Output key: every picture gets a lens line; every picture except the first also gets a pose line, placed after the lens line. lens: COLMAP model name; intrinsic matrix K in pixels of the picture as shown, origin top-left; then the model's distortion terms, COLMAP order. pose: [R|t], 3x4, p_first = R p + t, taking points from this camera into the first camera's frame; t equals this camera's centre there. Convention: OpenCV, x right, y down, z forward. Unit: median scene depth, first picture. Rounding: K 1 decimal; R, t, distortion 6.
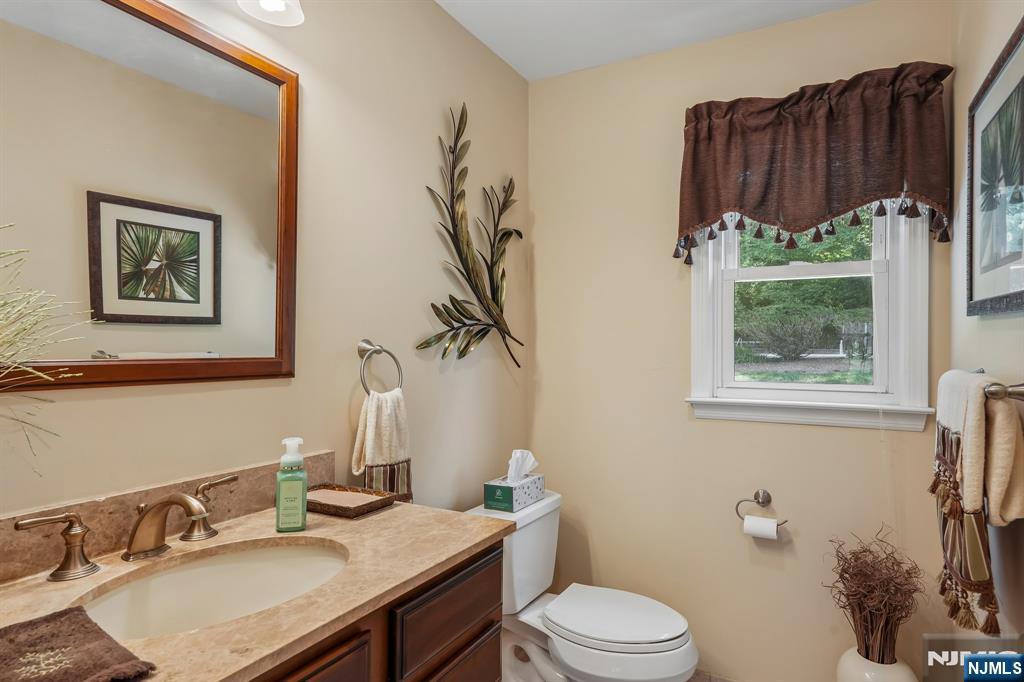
lens RADIAL K [[577.7, 0, 513.7], [0, 577.7, 343.0], [0, 0, 1]] dist [0.004211, 0.000544]
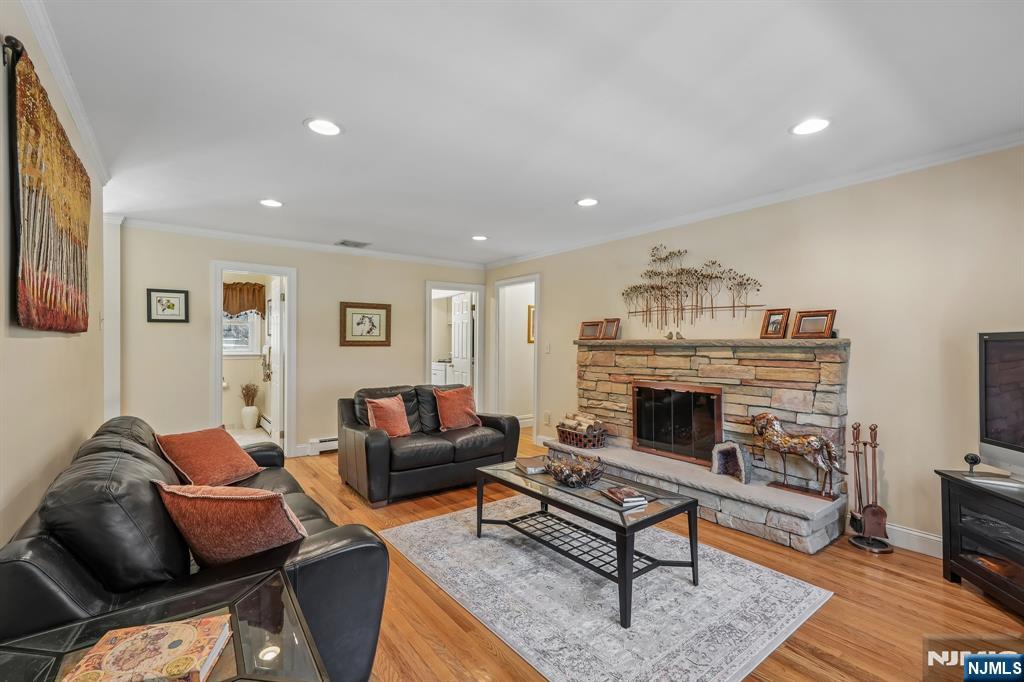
lens RADIAL K [[451.7, 0, 513.6], [0, 451.7, 340.2], [0, 0, 1]] dist [0.009950, 0.000407]
pose [[0.406755, 0.006978, 0.913511, -1.817403], [-0.002999, 0.999976, -0.006303, 0.014773], [-0.913533, -0.000176, 0.406766, -2.387098]]
